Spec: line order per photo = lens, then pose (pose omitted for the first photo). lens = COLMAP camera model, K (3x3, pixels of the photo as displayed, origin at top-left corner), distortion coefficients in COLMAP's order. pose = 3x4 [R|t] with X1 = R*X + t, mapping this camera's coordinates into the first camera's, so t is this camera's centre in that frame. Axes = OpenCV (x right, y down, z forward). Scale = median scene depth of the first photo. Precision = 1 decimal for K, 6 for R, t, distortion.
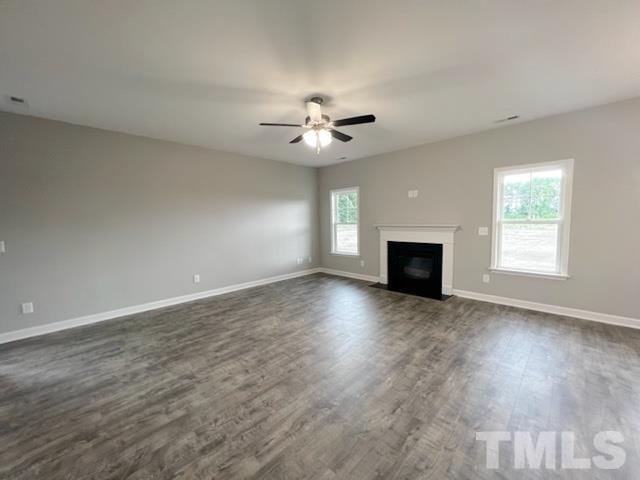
lens RADIAL K [[256.2, 0, 319.0], [0, 256.2, 240.7], [0, 0, 1]] dist [0.000342, -0.000117]
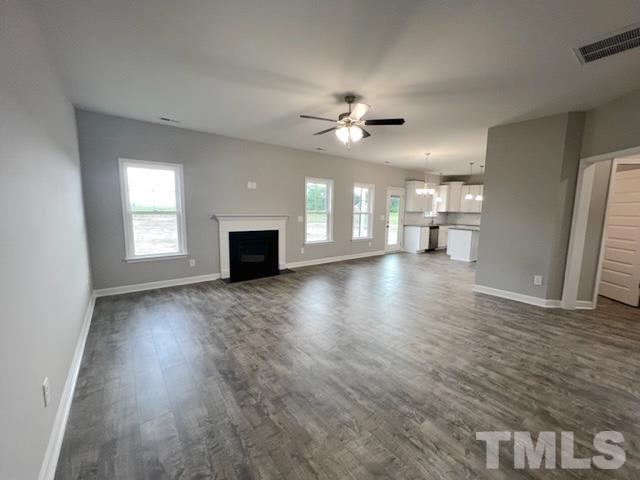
lens RADIAL K [[256.2, 0, 319.0], [0, 256.2, 240.7], [0, 0, 1]] dist [0.000342, -0.000117]
pose [[0.129944, -0.101002, 0.986364, -0.914643], [0.064514, 0.993551, 0.093239, -0.048603], [-0.989420, 0.051519, 0.135622, 0.803063]]
